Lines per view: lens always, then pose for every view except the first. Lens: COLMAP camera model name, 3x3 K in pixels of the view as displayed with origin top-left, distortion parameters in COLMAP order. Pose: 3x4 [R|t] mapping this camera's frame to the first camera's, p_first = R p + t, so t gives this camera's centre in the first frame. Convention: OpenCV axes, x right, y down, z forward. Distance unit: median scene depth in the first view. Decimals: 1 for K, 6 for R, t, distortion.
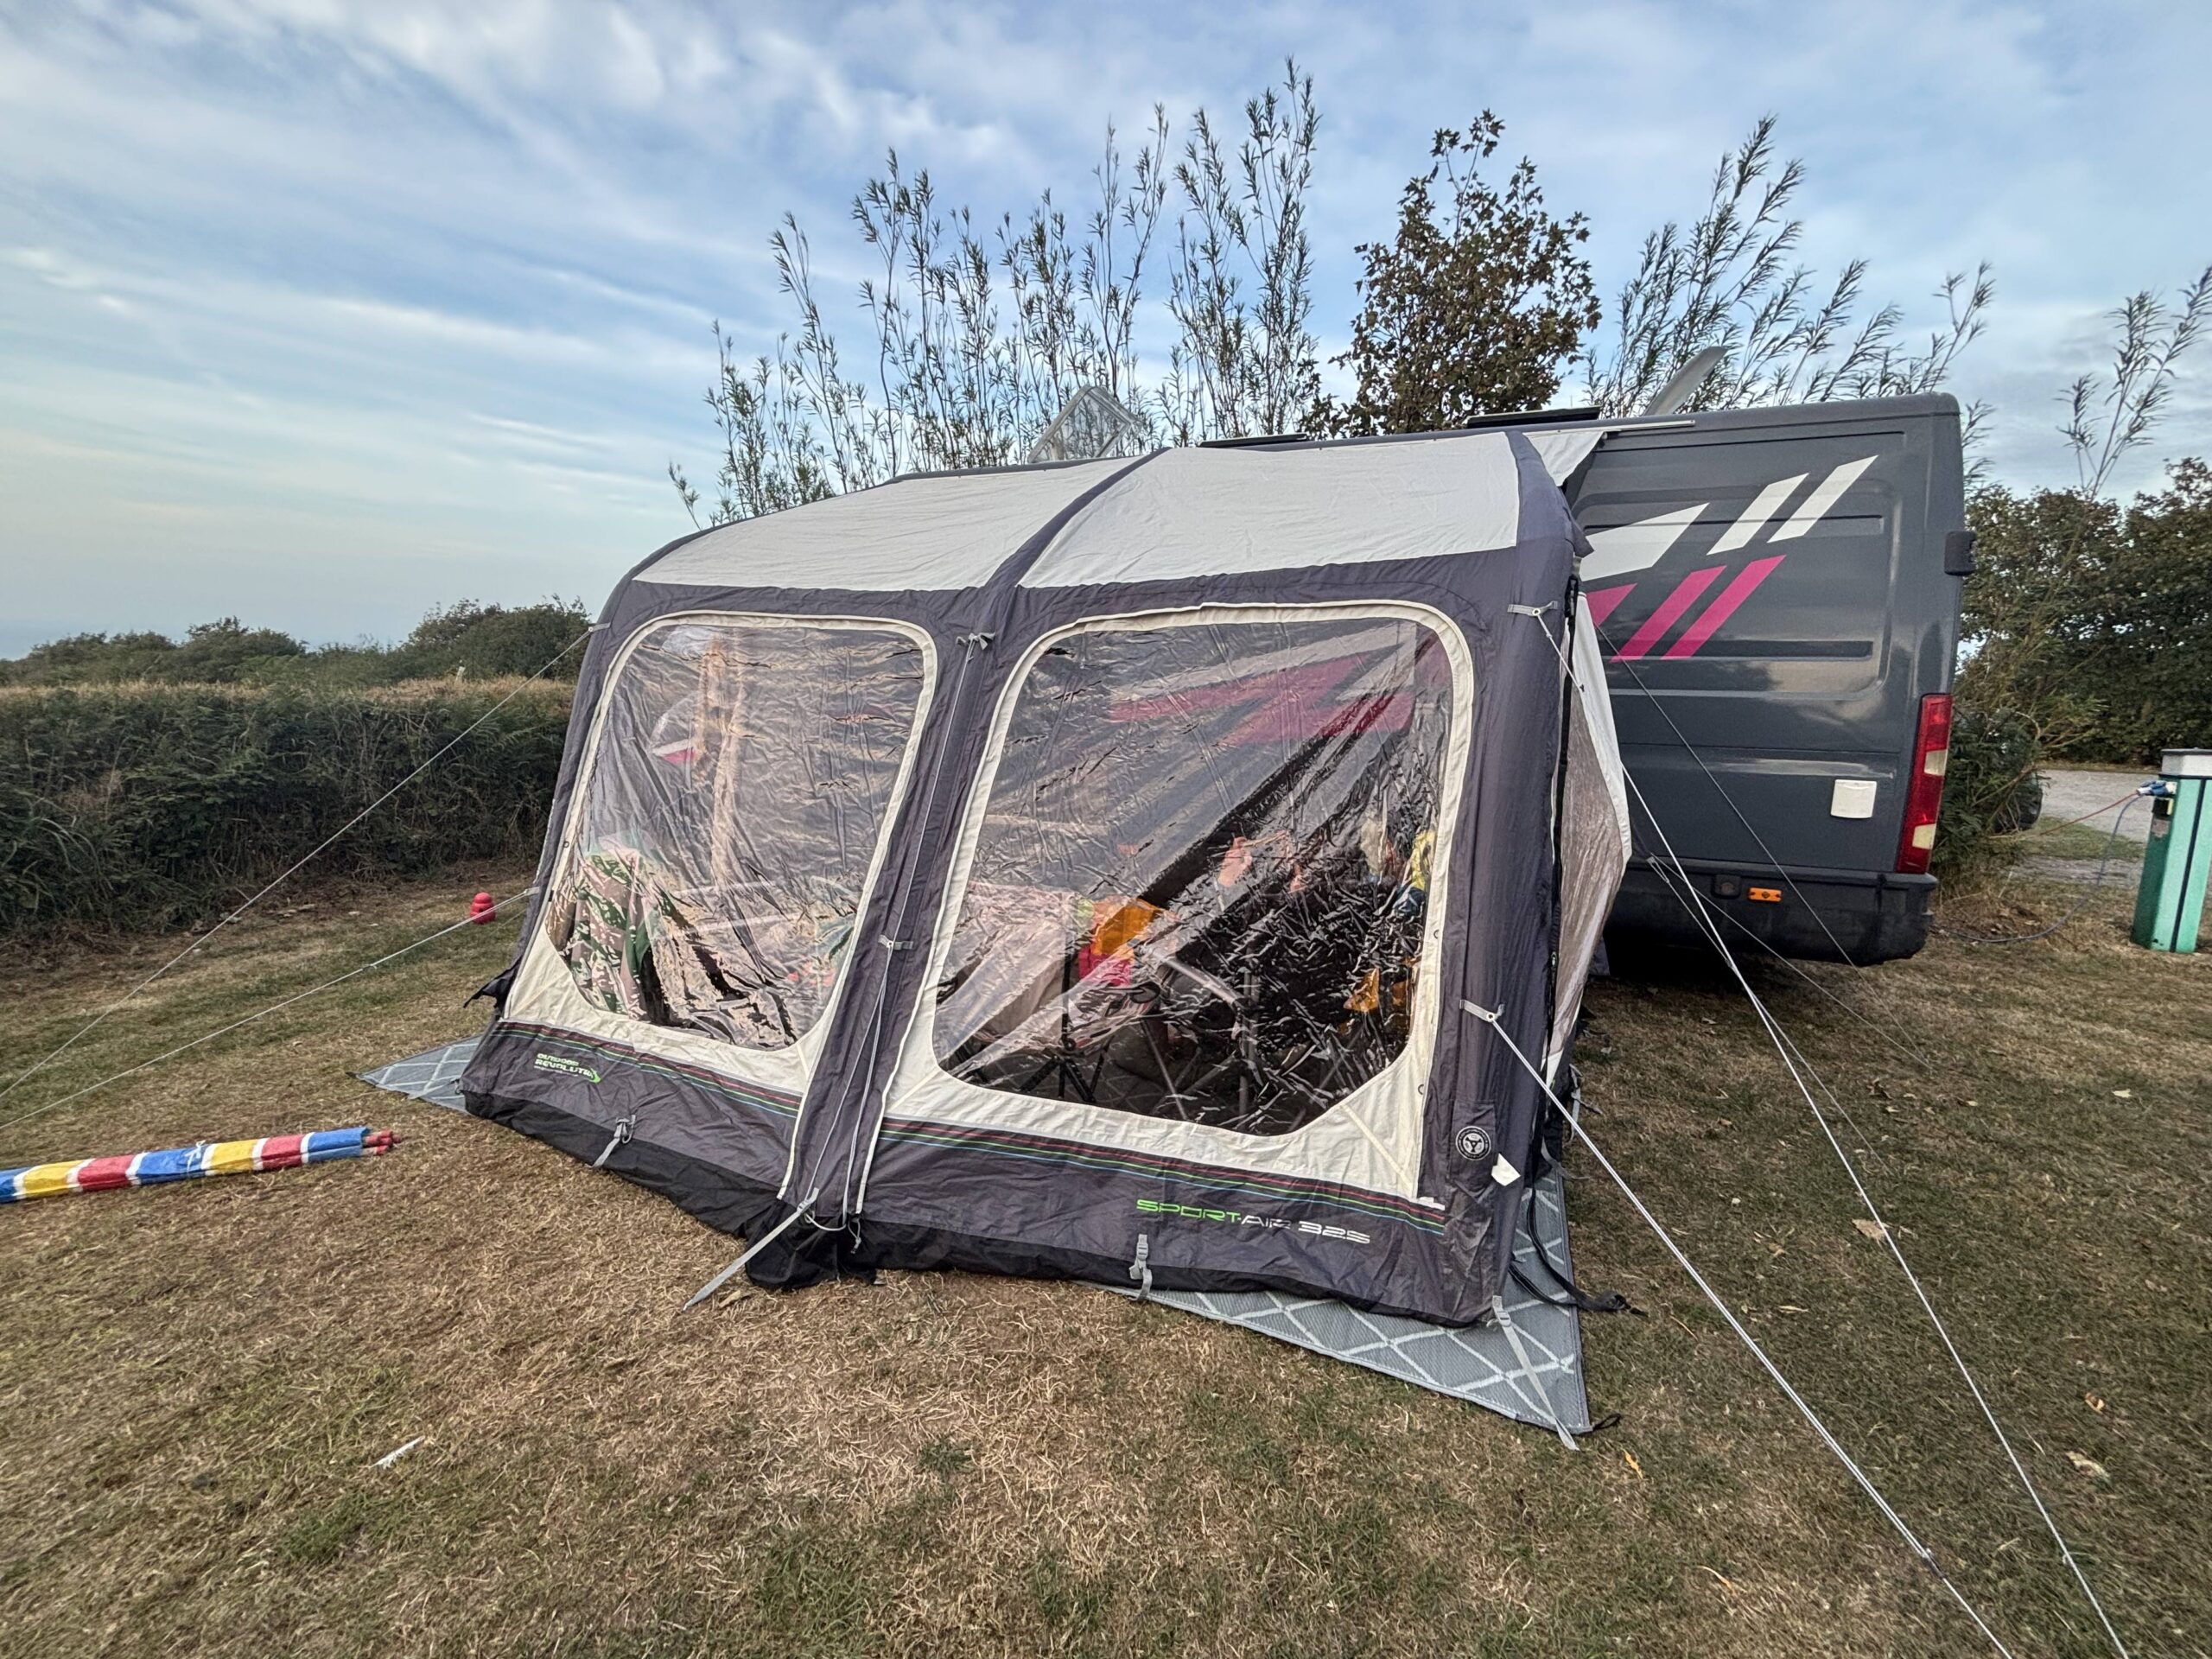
lens RADIAL K [[887.3, 0, 1134.1], [0, 887.3, 826.5], [0, 0, 1]] dist [-0.002151, 0.000887]
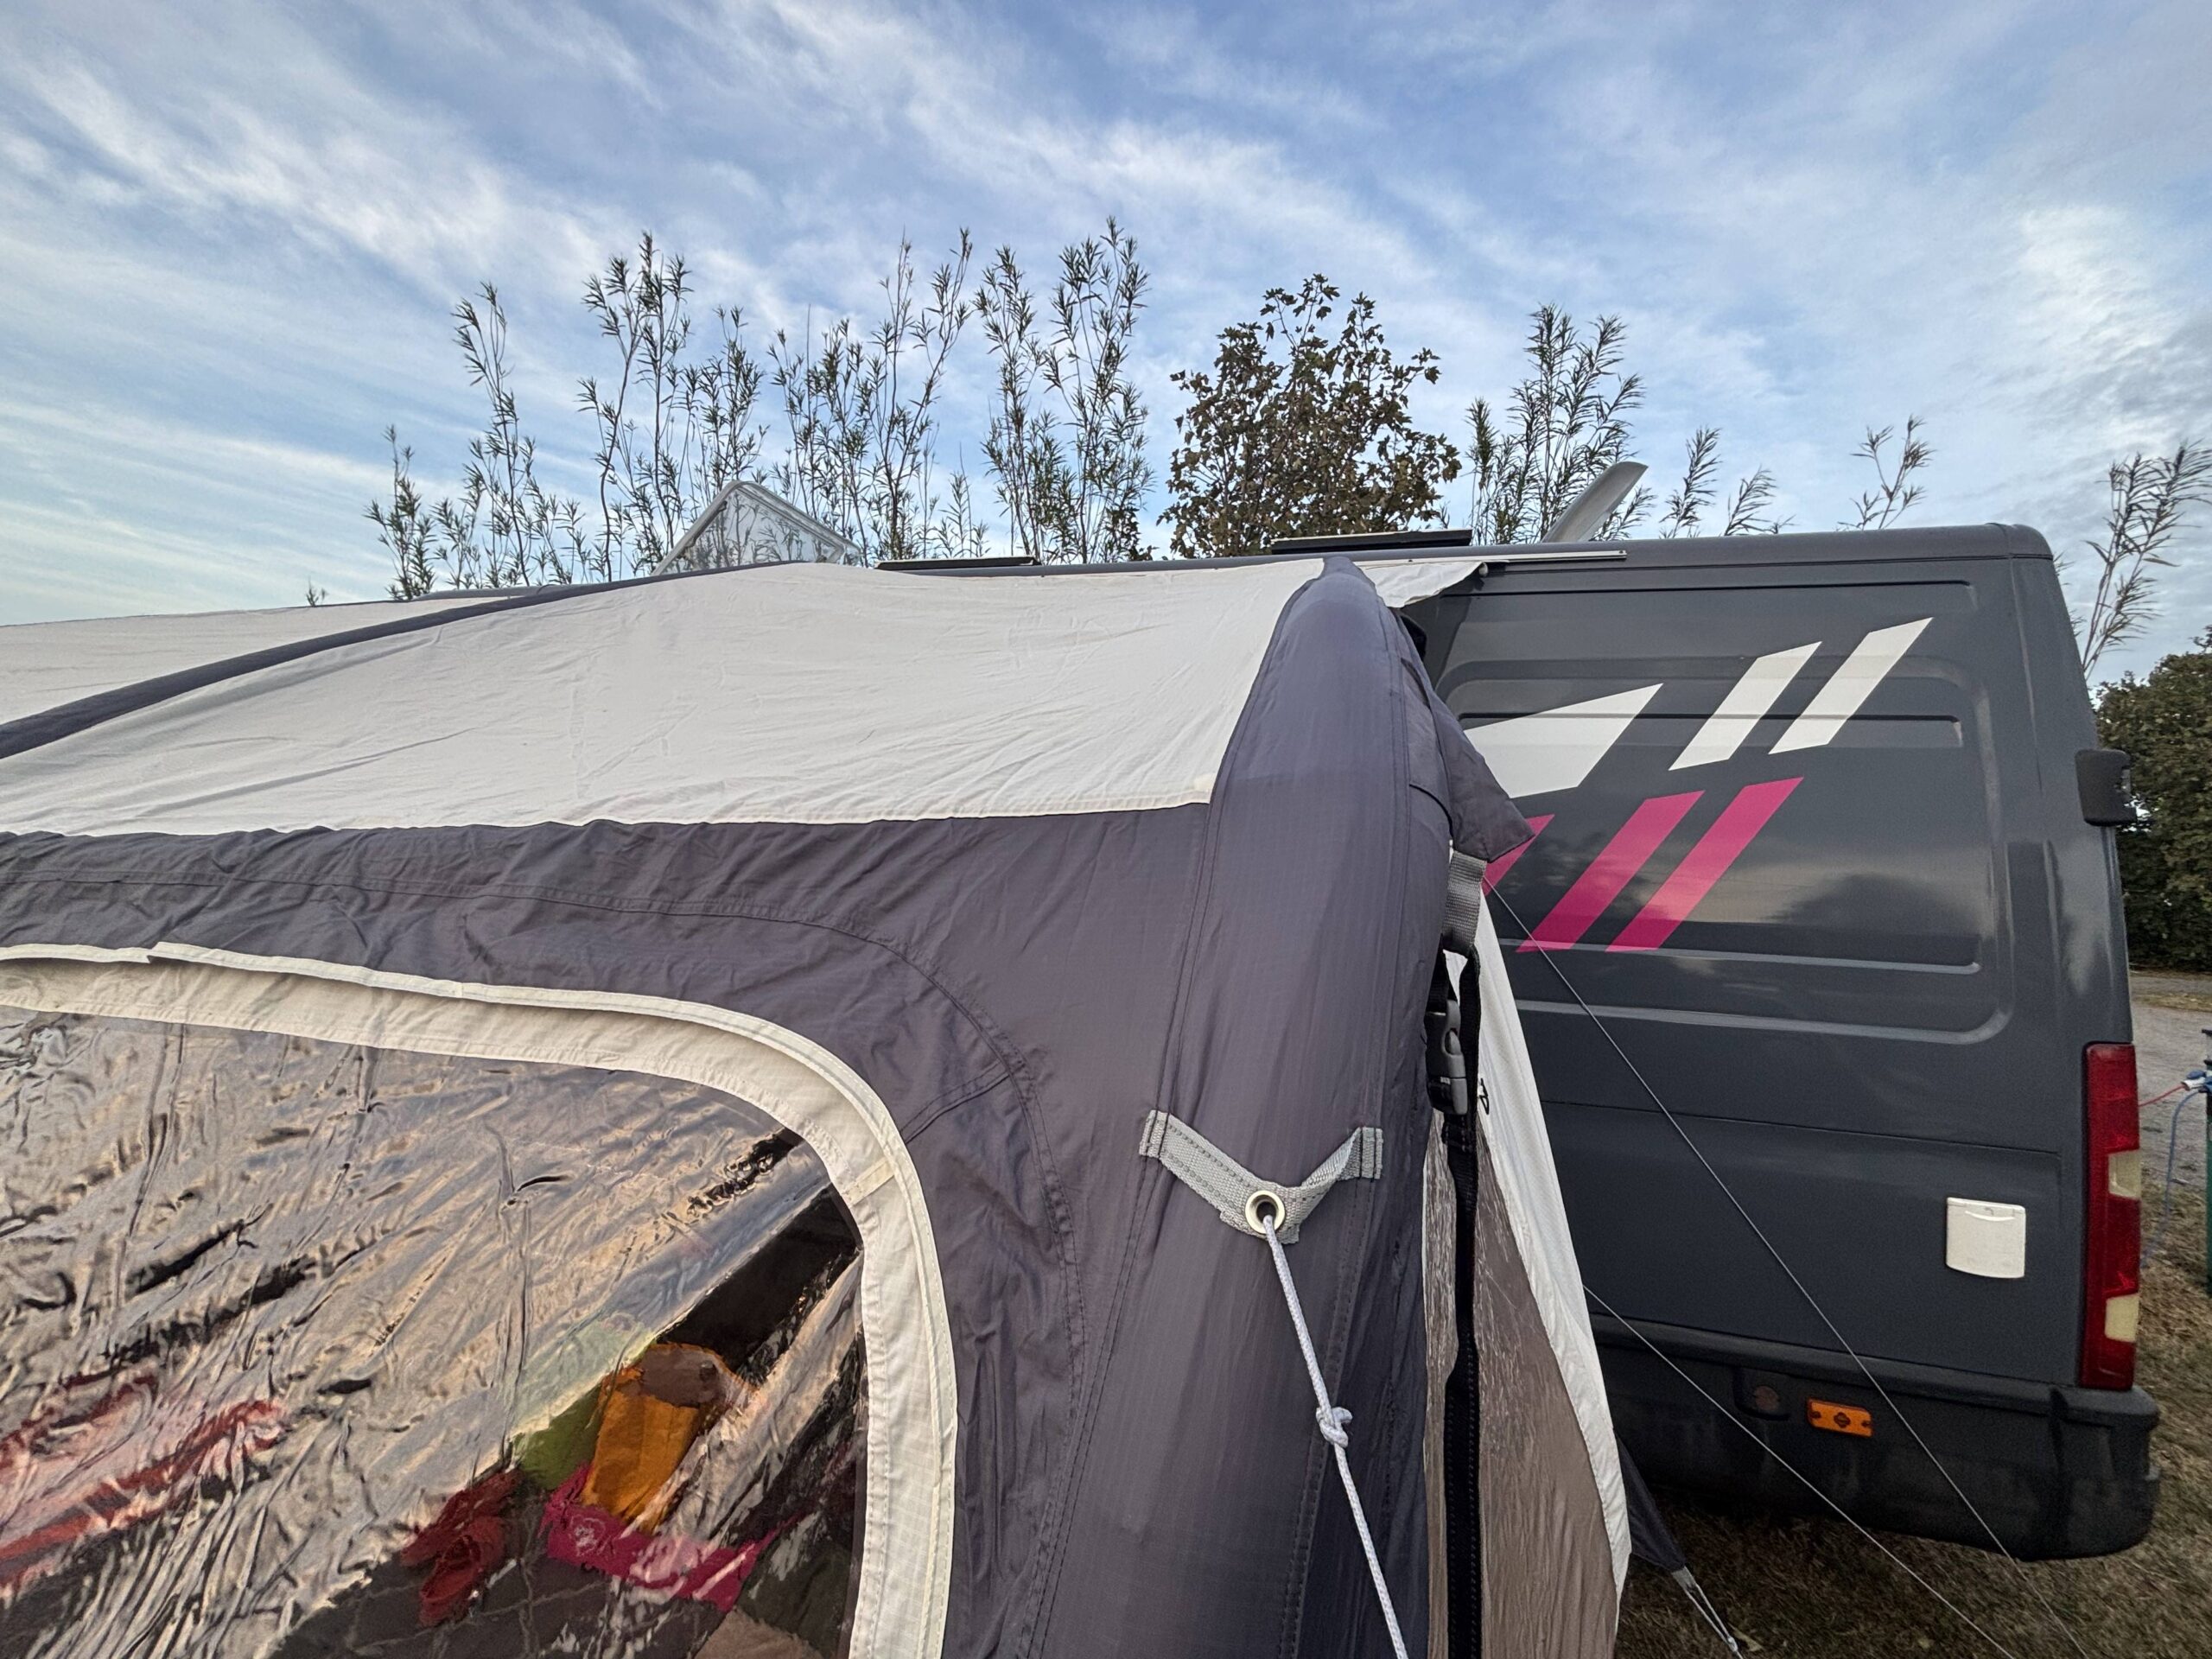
lens RADIAL K [[887.9, 0, 1115.6], [0, 887.9, 821.4], [0, 0, 1]] dist [-0.001702, 0.000556]
pose [[0.995153, 0.028331, 0.094166, 0.236117], [-0.010707, 0.983122, -0.182638, -0.164728], [-0.097752, 0.180745, 0.978660, 0.476047]]
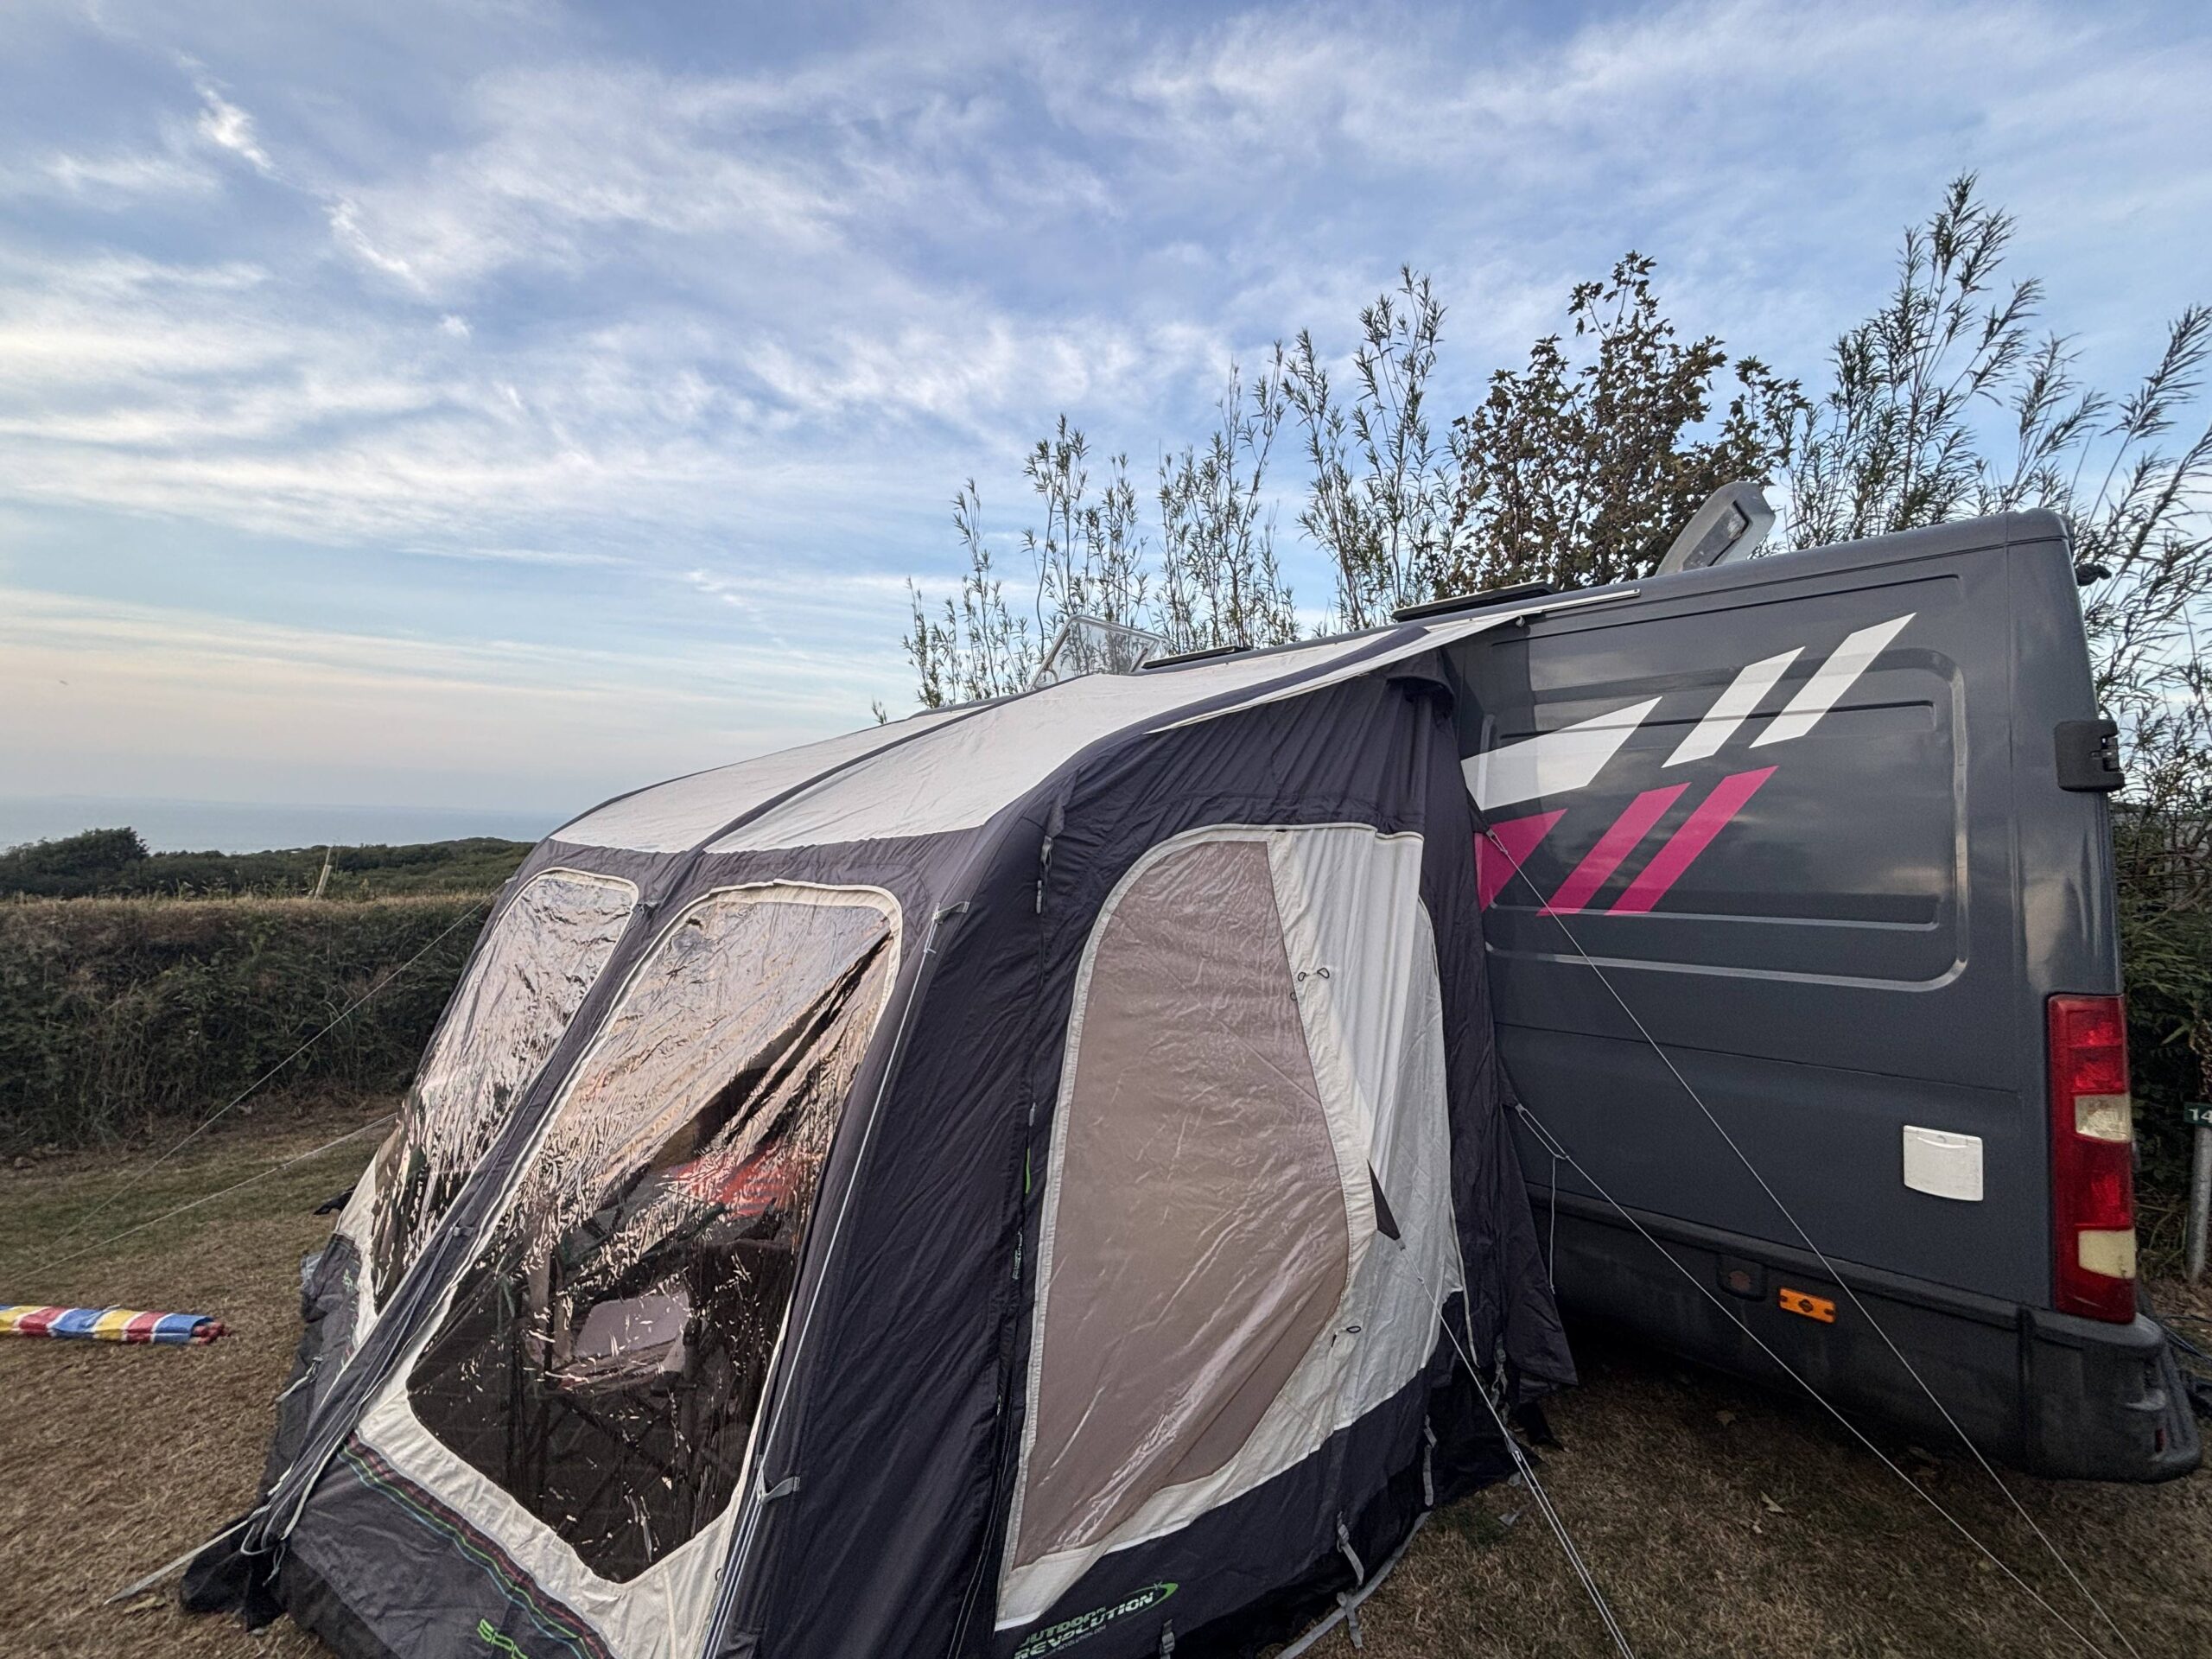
lens RADIAL K [[892.9, 0, 1130.8], [0, 892.9, 824.8], [0, 0, 1]] dist [0.012475, -0.005230]
pose [[0.921537, -0.018885, -0.387832, 0.530007], [-0.056102, 0.981860, -0.181116, -0.109150], [0.384217, 0.188663, 0.903761, 0.201159]]
